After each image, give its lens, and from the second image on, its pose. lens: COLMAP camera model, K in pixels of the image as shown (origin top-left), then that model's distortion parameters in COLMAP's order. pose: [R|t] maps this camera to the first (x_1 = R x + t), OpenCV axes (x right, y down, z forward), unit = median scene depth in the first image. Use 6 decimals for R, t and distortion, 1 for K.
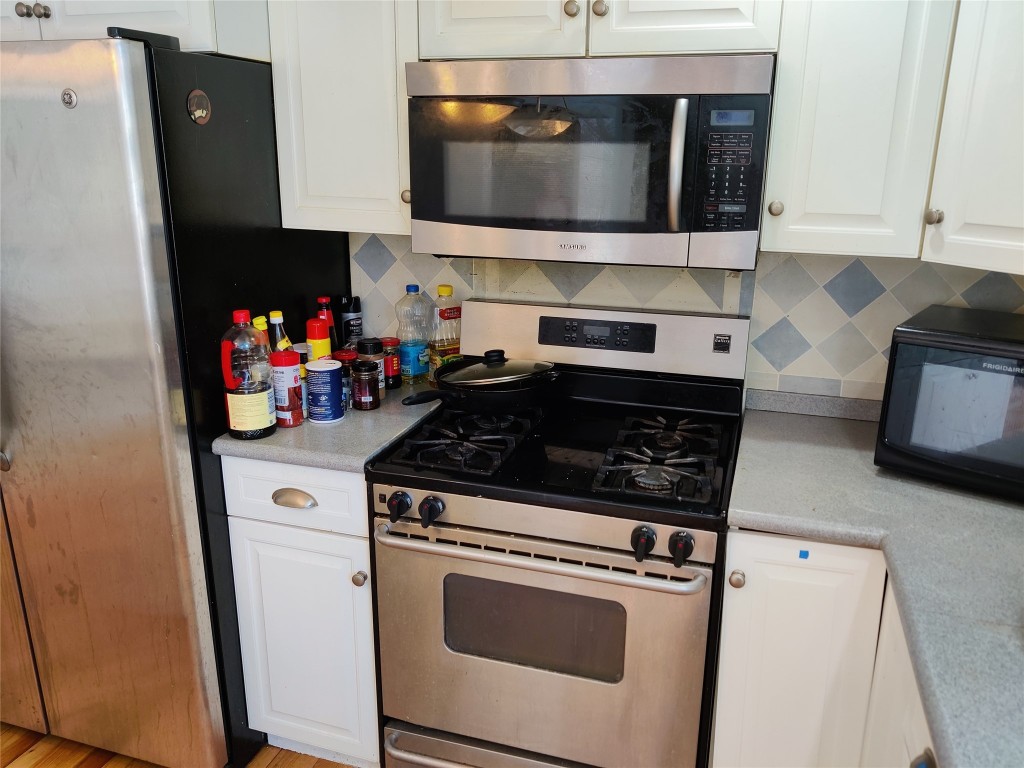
lens RADIAL K [[776.0, 0, 530.7], [0, 776.0, 382.8], [0, 0, 1]] dist [0.001751, -0.018452]
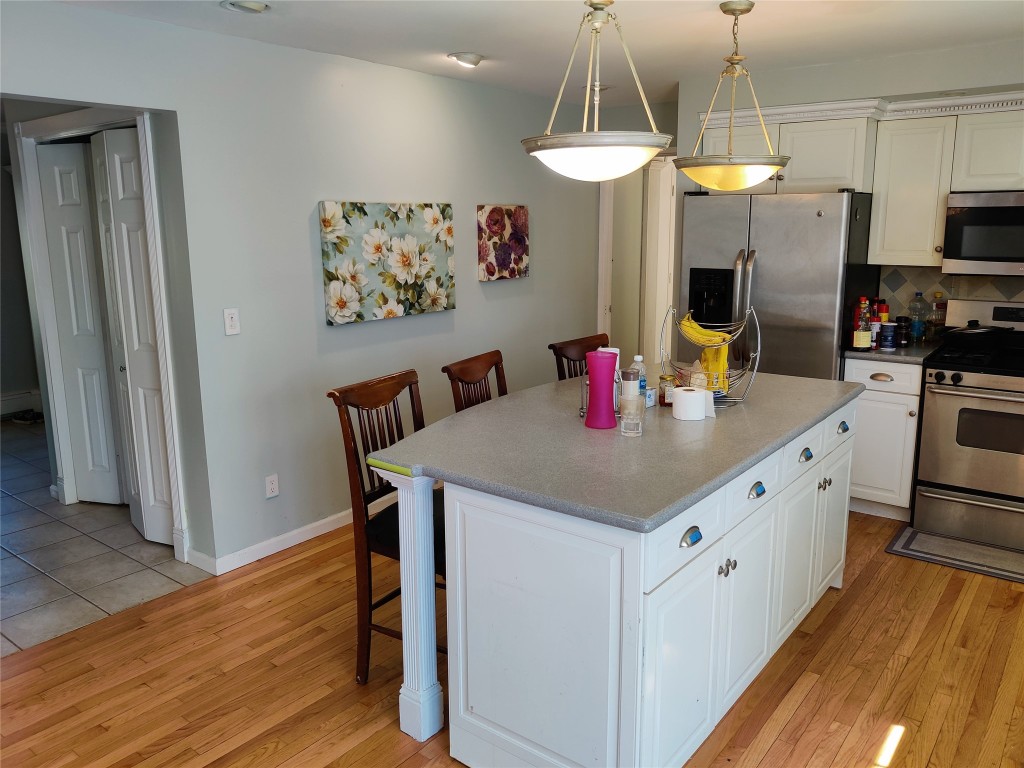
lens RADIAL K [[776.0, 0, 512.2], [0, 776.0, 374.0], [0, 0, 1]] dist [0.001751, -0.018452]
pose [[0.933060, 0.042094, -0.357250, -0.510568], [-0.077102, 0.993452, -0.084317, 0.421442], [0.351361, 0.106217, 0.930195, -1.549238]]
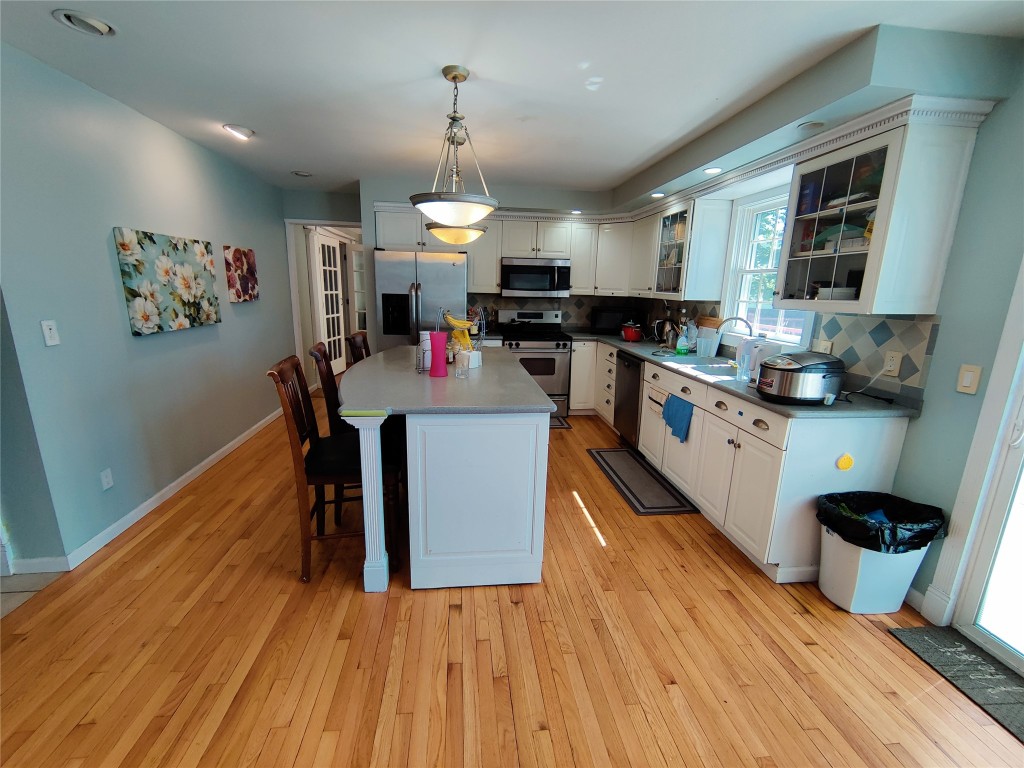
lens RADIAL K [[437.9, 0, 507.5], [0, 437.9, 390.4], [0, 0, 1]] dist [-0.001003, 0.000712]
pose [[0.920646, -0.088154, 0.380316, -1.223487], [0.104778, 0.994225, -0.023186, 0.486675], [-0.376075, 0.061195, 0.924566, -1.512562]]
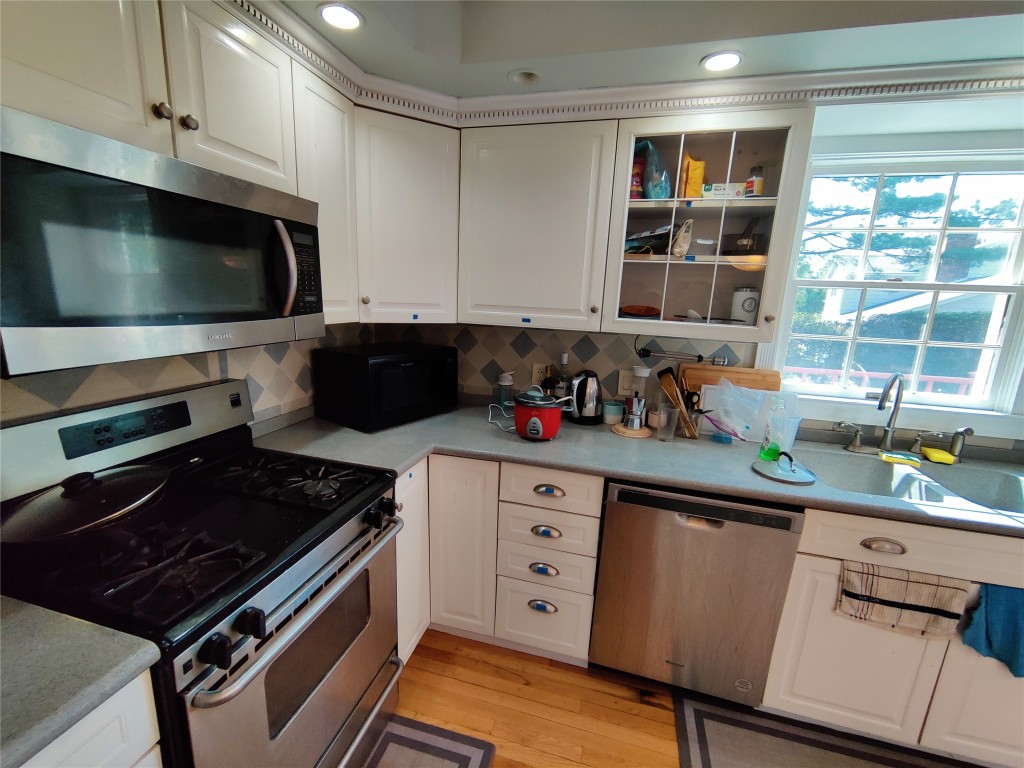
lens RADIAL K [[437.9, 0, 511.4], [0, 437.9, 390.3], [0, 0, 1]] dist [-0.001003, 0.000712]
pose [[-0.024052, -0.227896, 0.973388, -0.552526], [0.238867, 0.944158, 0.226955, -0.138445], [-0.970754, 0.237969, 0.031728, 0.561532]]
